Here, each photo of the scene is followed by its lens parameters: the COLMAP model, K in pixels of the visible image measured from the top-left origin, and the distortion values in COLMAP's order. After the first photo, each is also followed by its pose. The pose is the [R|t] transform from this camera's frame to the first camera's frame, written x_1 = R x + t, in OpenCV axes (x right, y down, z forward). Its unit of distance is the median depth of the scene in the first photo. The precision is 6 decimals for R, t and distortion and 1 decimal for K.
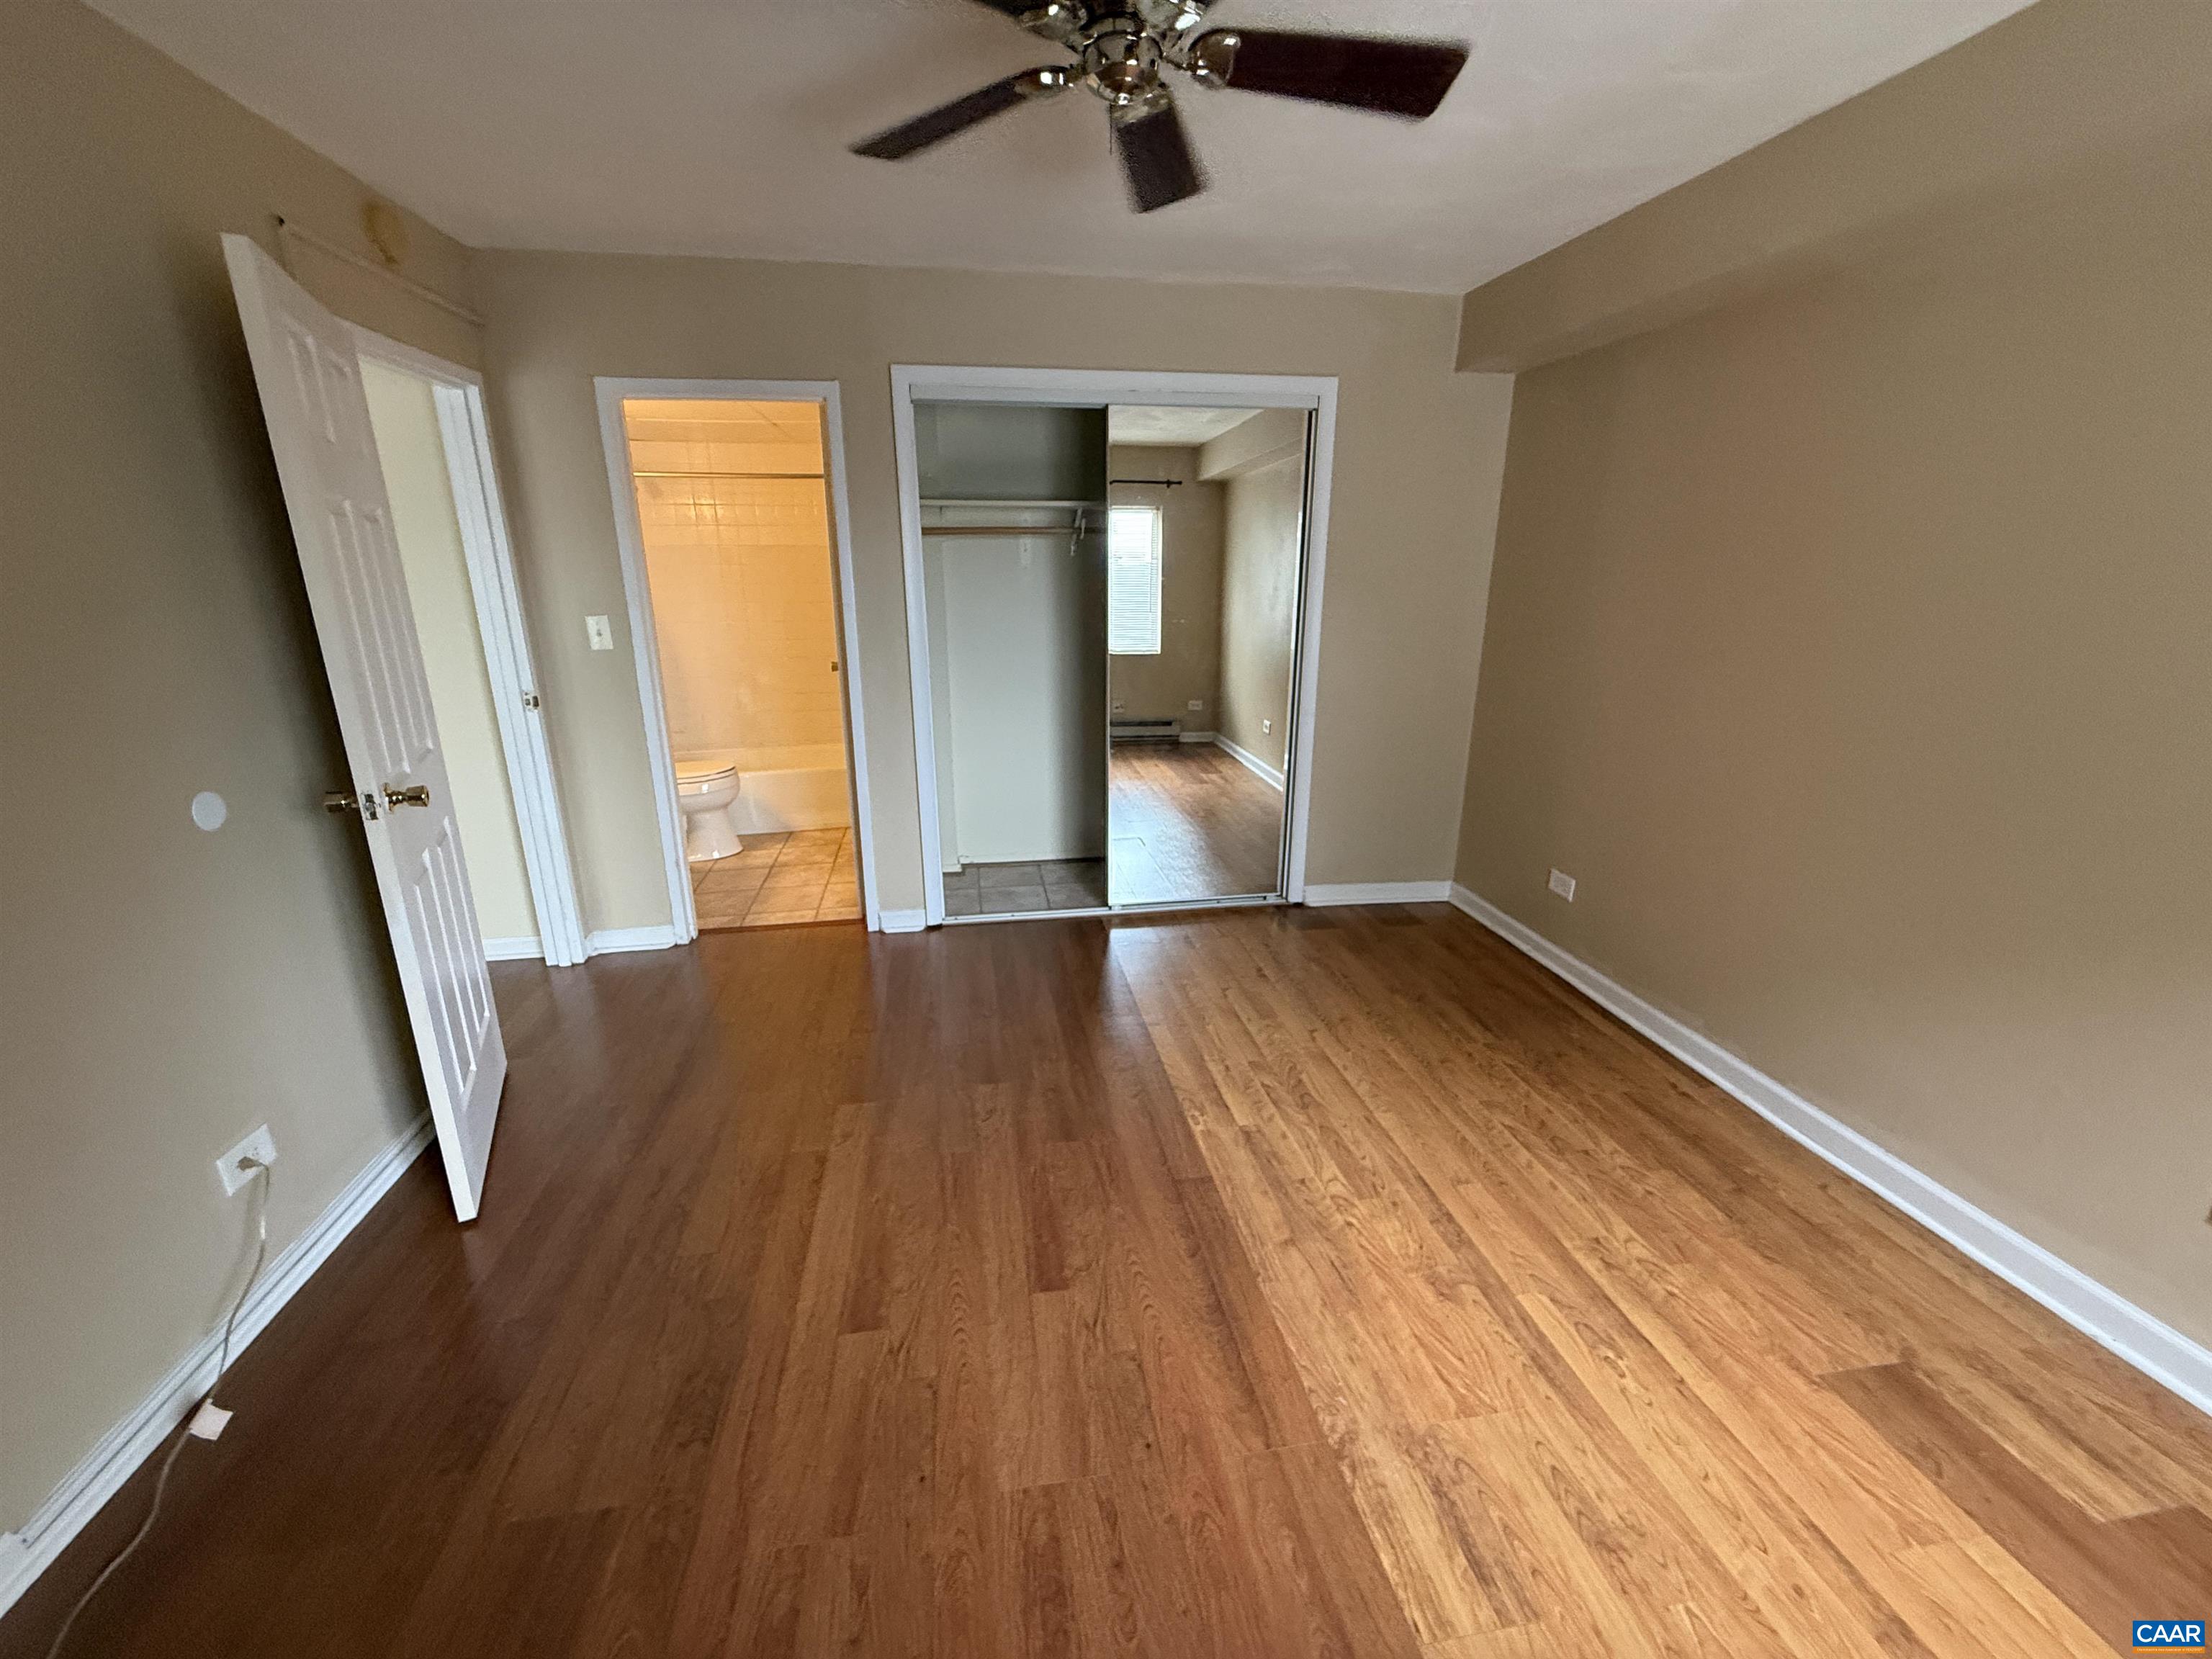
lens RADIAL K [[879.5, 0, 1103.0], [0, 879.5, 827.0], [0, 0, 1]] dist [0.000509, 0.000007]
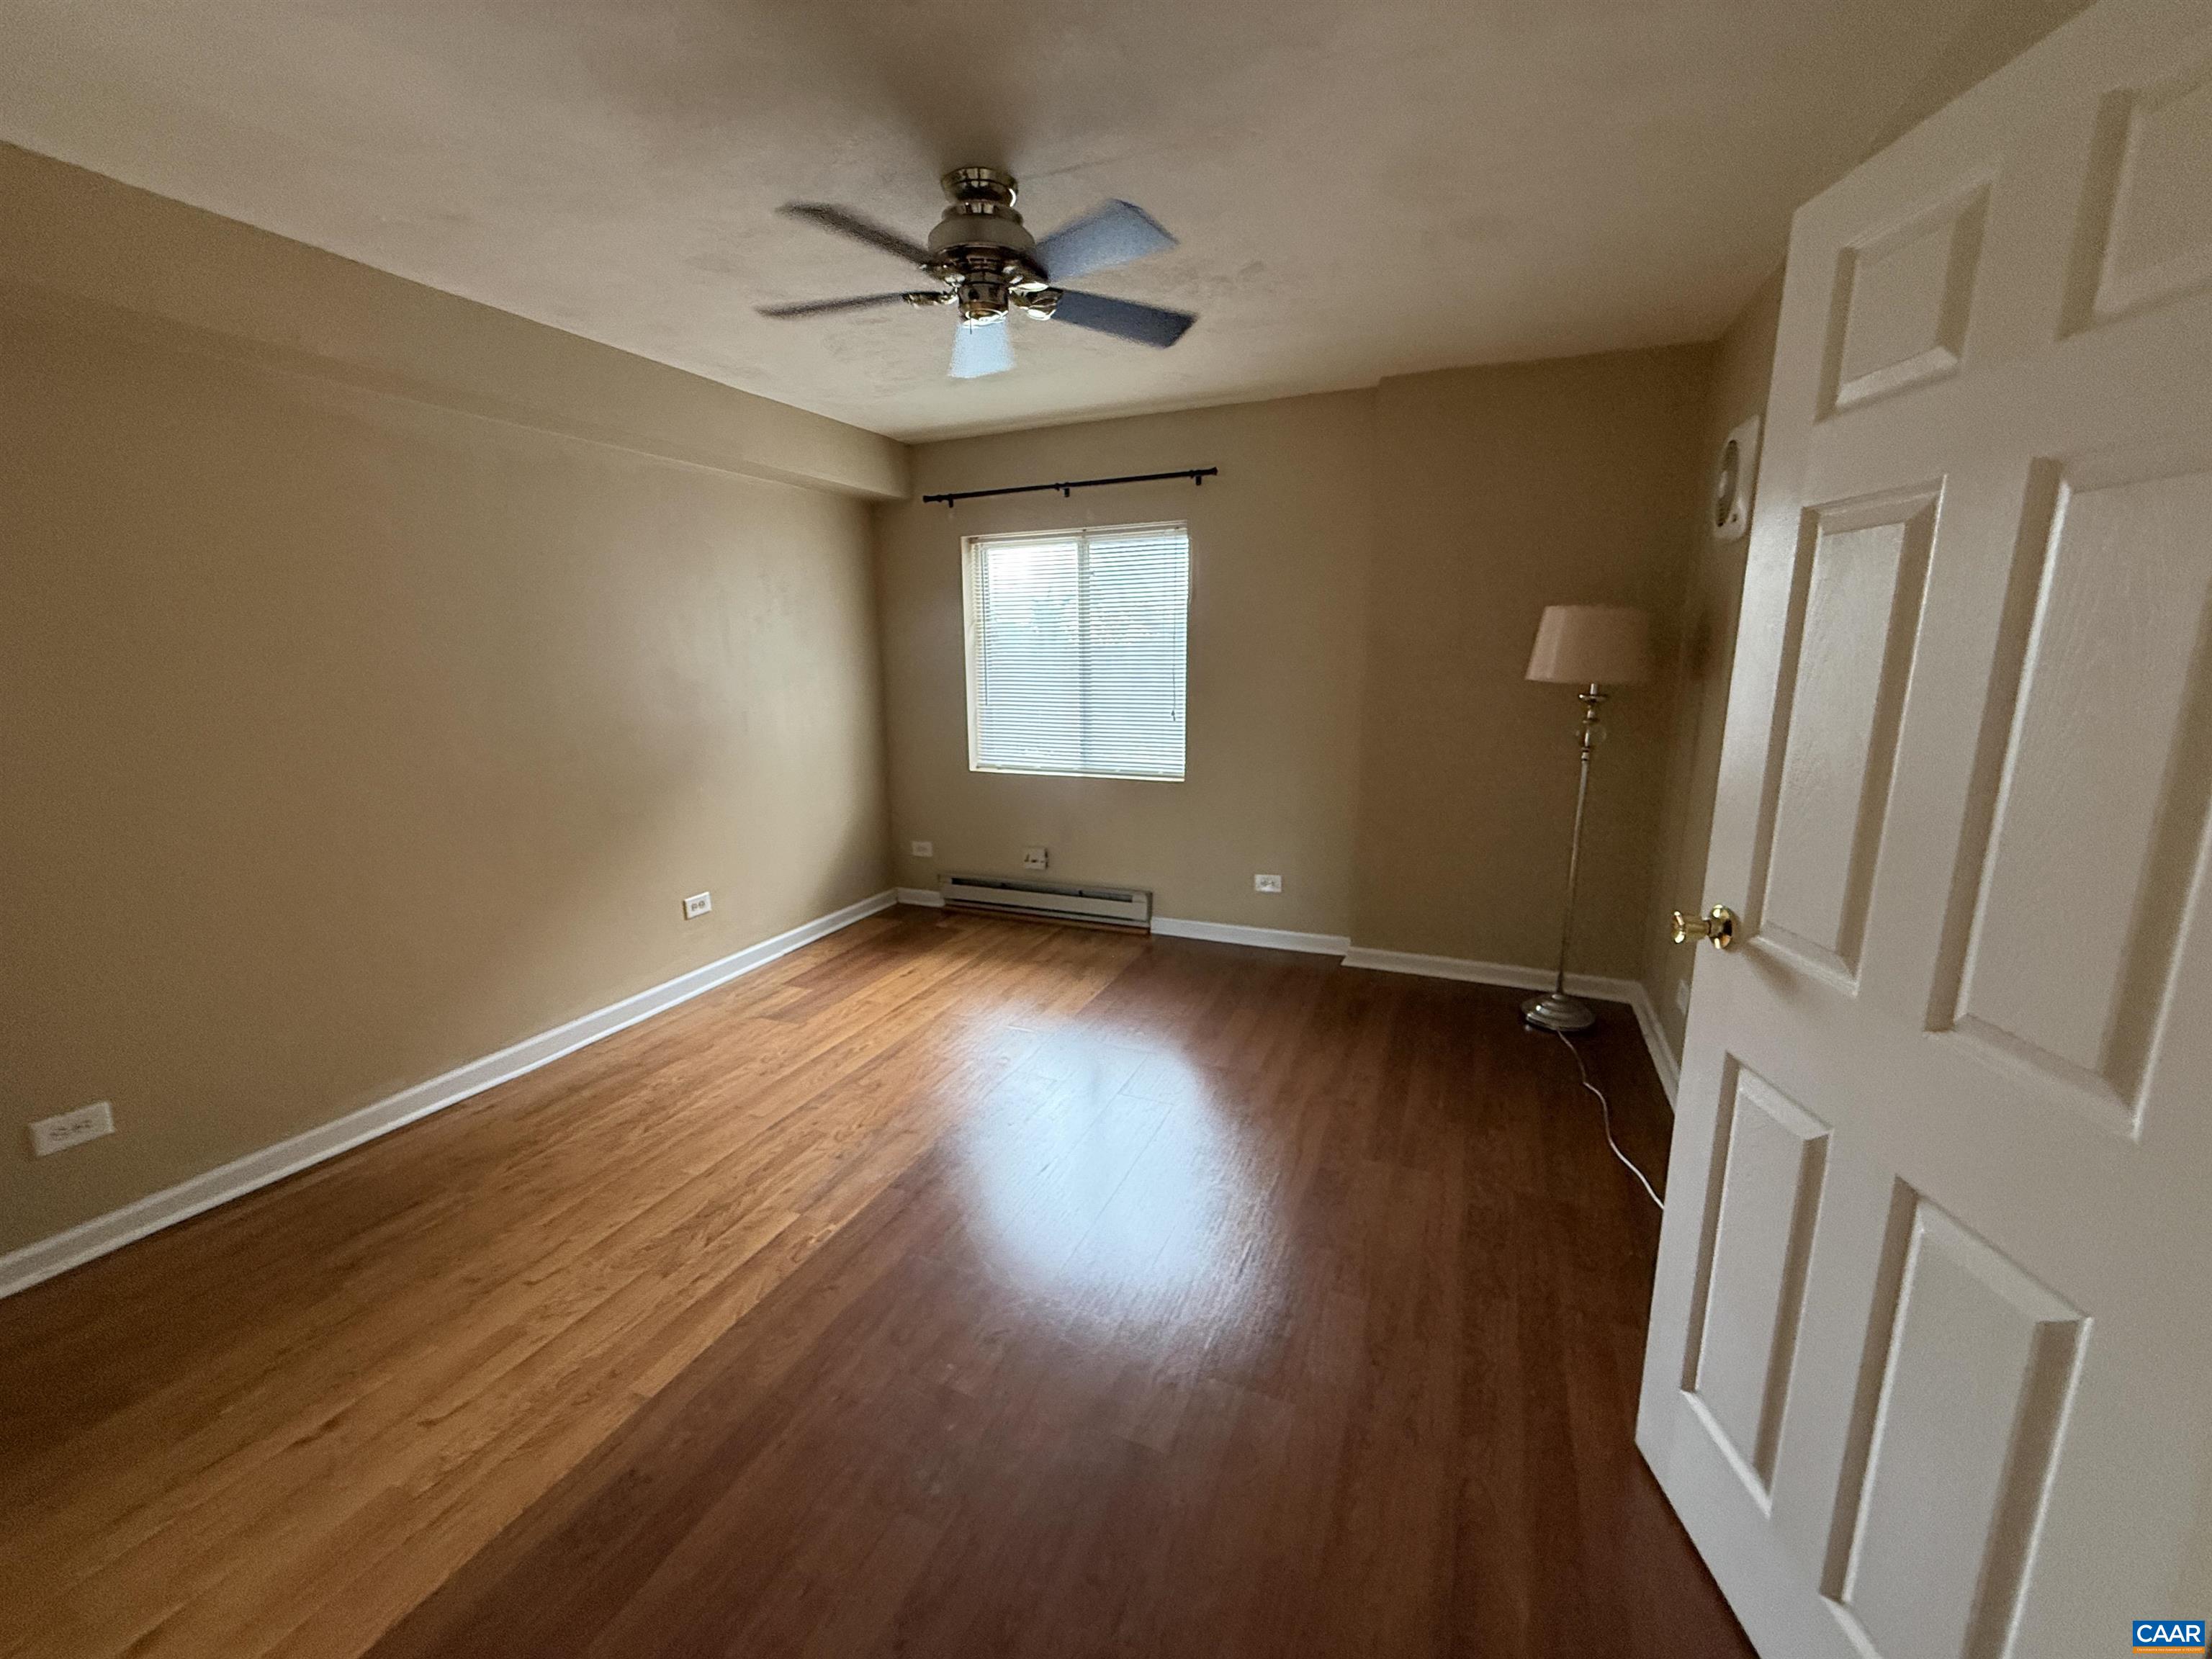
lens RADIAL K [[879.5, 0, 1106.4], [0, 879.5, 823.6], [0, 0, 1]] dist [0.000509, 0.000007]
pose [[-0.841009, -0.100815, 0.531545, -0.592420], [0.161469, 0.890936, 0.424455, -0.390870], [-0.516363, 0.442798, -0.733007, 1.361147]]
